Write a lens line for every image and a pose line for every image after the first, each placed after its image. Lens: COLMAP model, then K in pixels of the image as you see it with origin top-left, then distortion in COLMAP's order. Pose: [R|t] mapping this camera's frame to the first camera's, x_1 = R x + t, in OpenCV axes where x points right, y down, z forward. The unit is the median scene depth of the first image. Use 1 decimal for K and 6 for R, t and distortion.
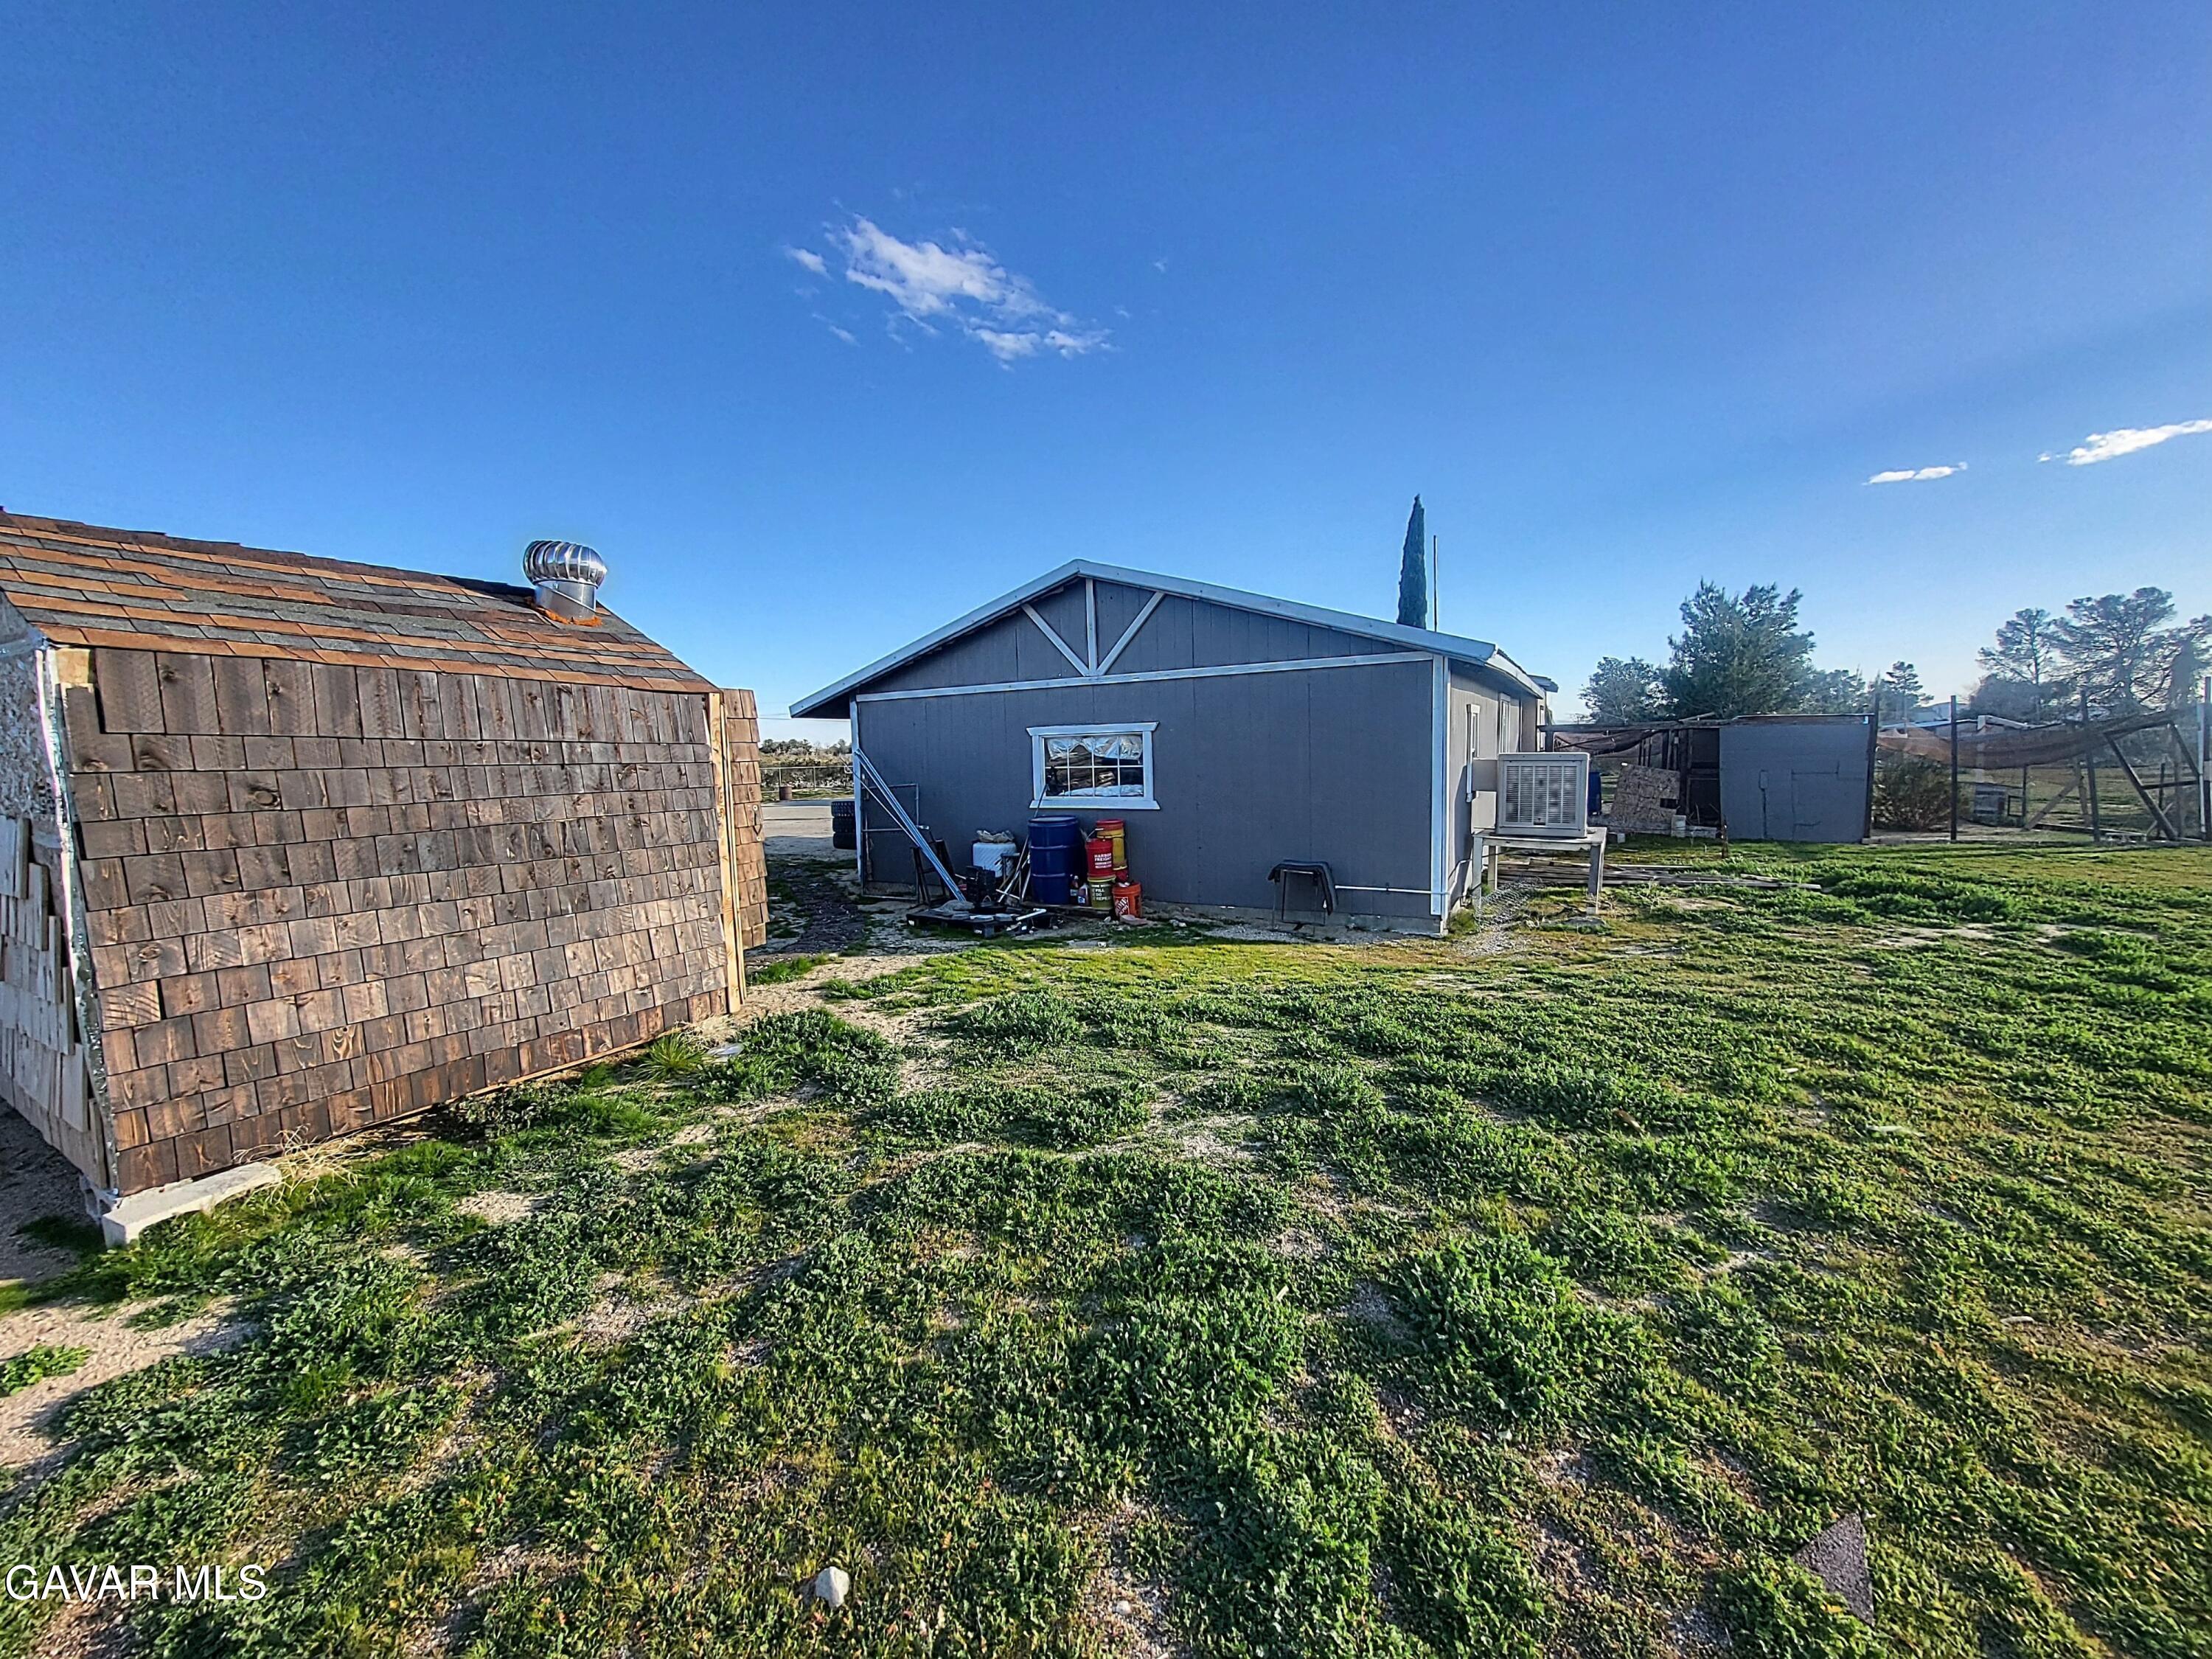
lens RADIAL K [[858.9, 0, 1104.4], [0, 858.9, 817.8], [0, 0, 1]] dist [0.002514, -0.000363]
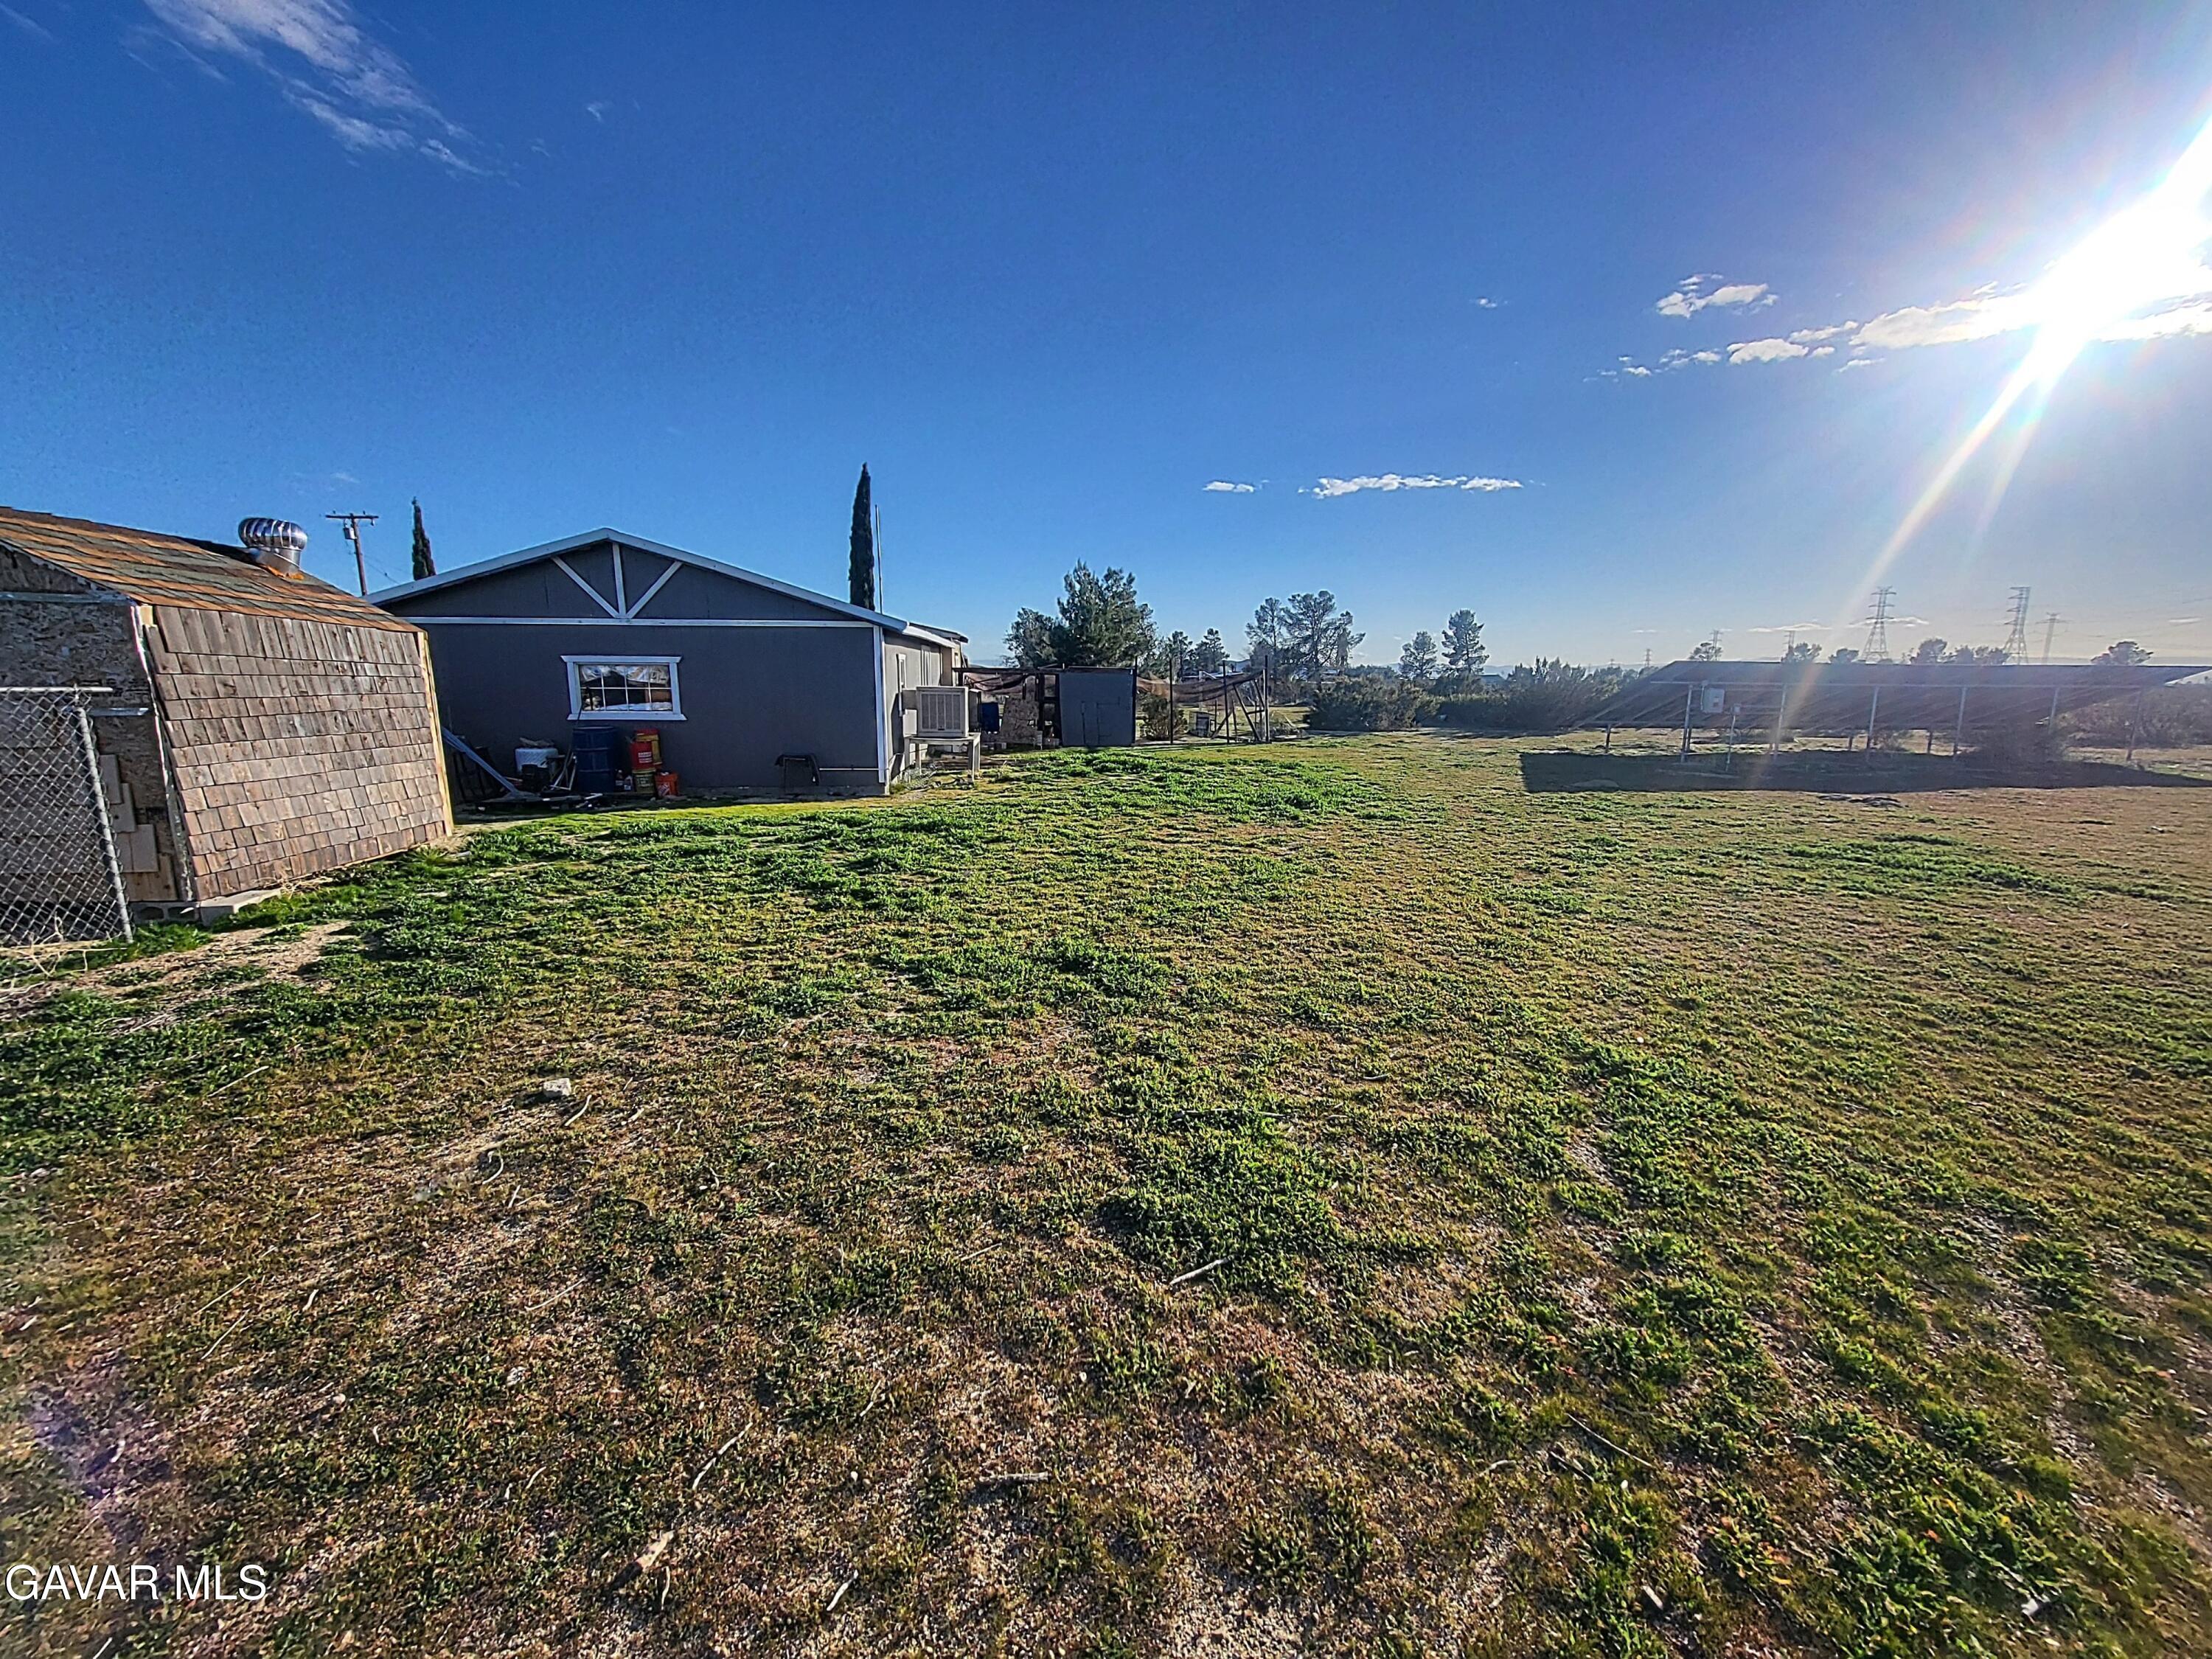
lens RADIAL K [[857.9, 0, 1112.8], [0, 857.9, 820.2], [0, 0, 1]] dist [-0.000315, -0.000463]
pose [[0.813869, -0.065426, 0.577353, -0.217993], [0.019046, 0.996110, 0.086032, 0.052363], [-0.580736, -0.059022, 0.811950, -0.626003]]
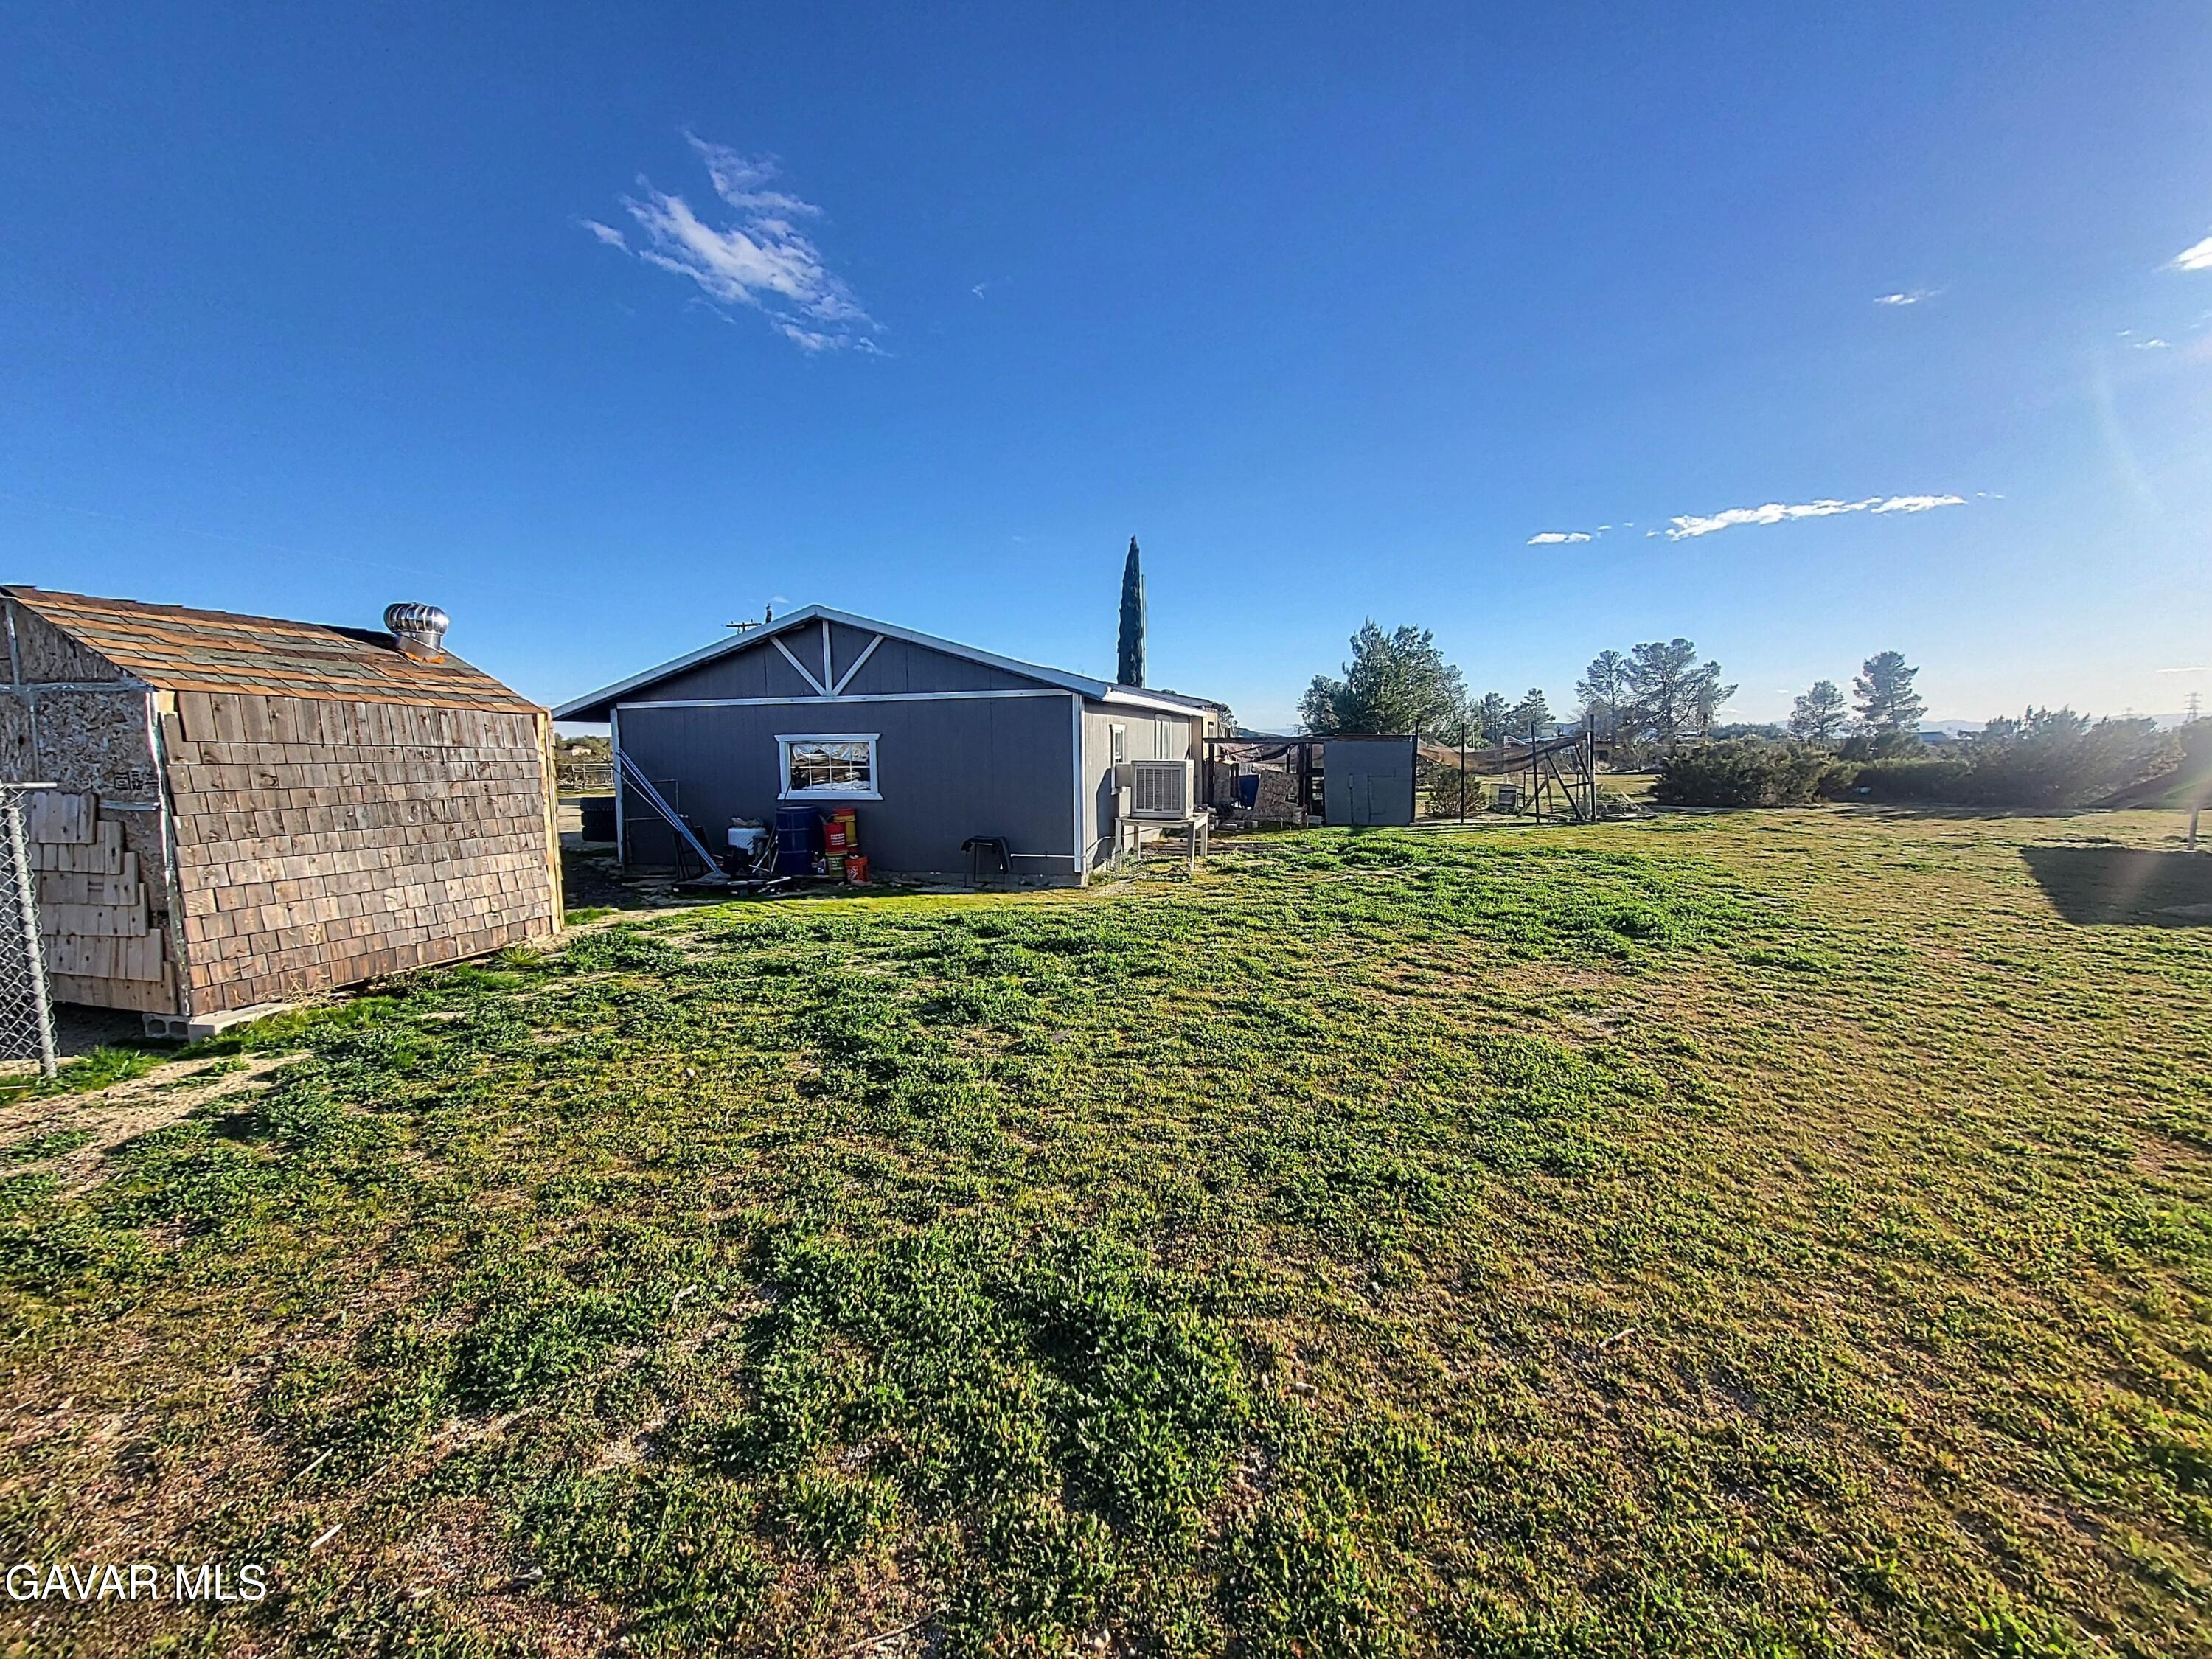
lens RADIAL K [[858.9, 0, 1104.4], [0, 858.9, 817.8], [0, 0, 1]] dist [0.002514, -0.000363]
pose [[0.963914, -0.007567, 0.266107, 0.047630], [0.008152, 0.999966, -0.001093, 0.025420], [-0.266090, 0.003223, 0.963943, -0.408521]]
